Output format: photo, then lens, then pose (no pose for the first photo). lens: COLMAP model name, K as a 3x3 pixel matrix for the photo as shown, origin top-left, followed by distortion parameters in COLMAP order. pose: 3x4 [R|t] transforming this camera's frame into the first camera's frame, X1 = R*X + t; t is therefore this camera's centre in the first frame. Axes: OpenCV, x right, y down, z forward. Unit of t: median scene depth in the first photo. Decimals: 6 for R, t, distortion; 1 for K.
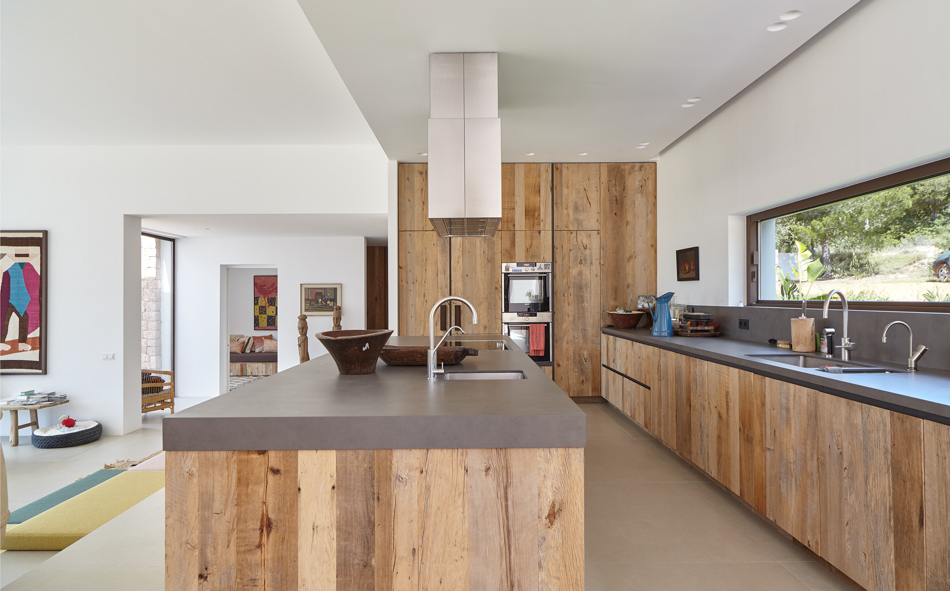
lens RADIAL K [[574.8, 0, 473.7], [0, 574.8, 292.9], [0, 0, 1]] dist [0.000760, -0.001420]
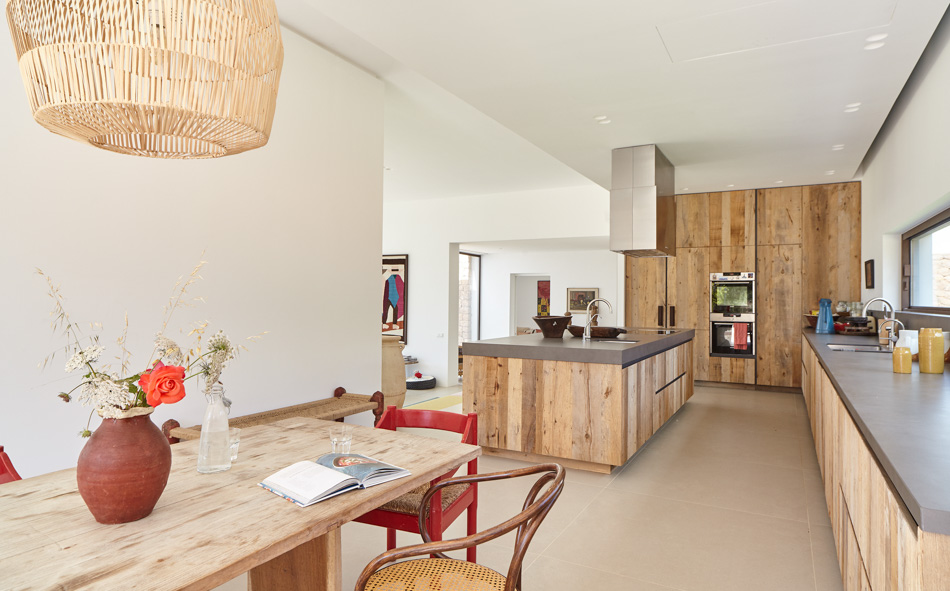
lens RADIAL K [[574.8, 0, 473.7], [0, 574.8, 292.9], [0, 0, 1]] dist [0.000760, -0.001420]
pose [[0.876752, 0.009051, -0.480857, 0.198441], [-0.010651, 0.999943, -0.000598, -0.002862], [0.480825, 0.005646, 0.876799, -0.332075]]
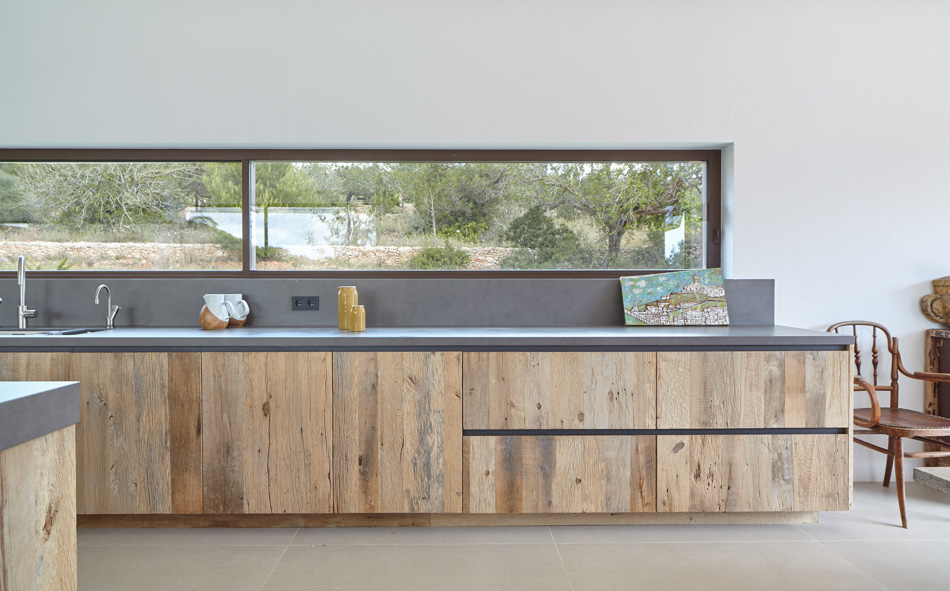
lens RADIAL K [[574.8, 0, 473.7], [0, 574.8, 292.9], [0, 0, 1]] dist [0.000760, -0.001420]
pose [[-0.012777, -0.013875, 0.999822, -0.158801], [-0.005013, 0.999892, 0.013812, 0.018339], [-0.999906, -0.004836, -0.012845, 0.115547]]
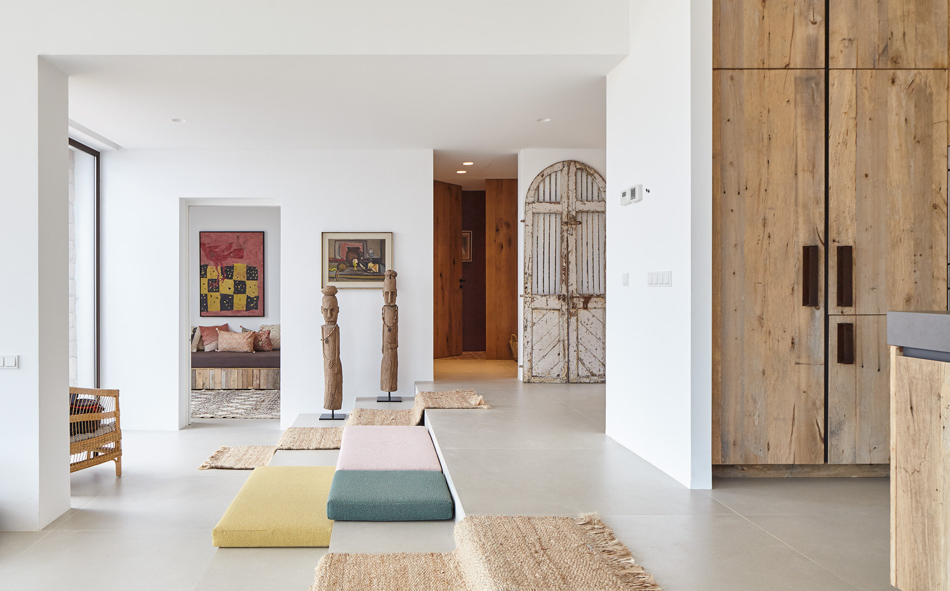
lens RADIAL K [[682.7, 0, 379.6], [0, 682.7, 292.6], [0, 0, 1]] dist [-0.001610, -0.002032]
pose [[0.999970, 0.004725, -0.006064, -0.362348], [-0.004618, 0.999834, 0.017649, 0.047729], [0.006146, -0.017621, 0.999826, 0.494593]]
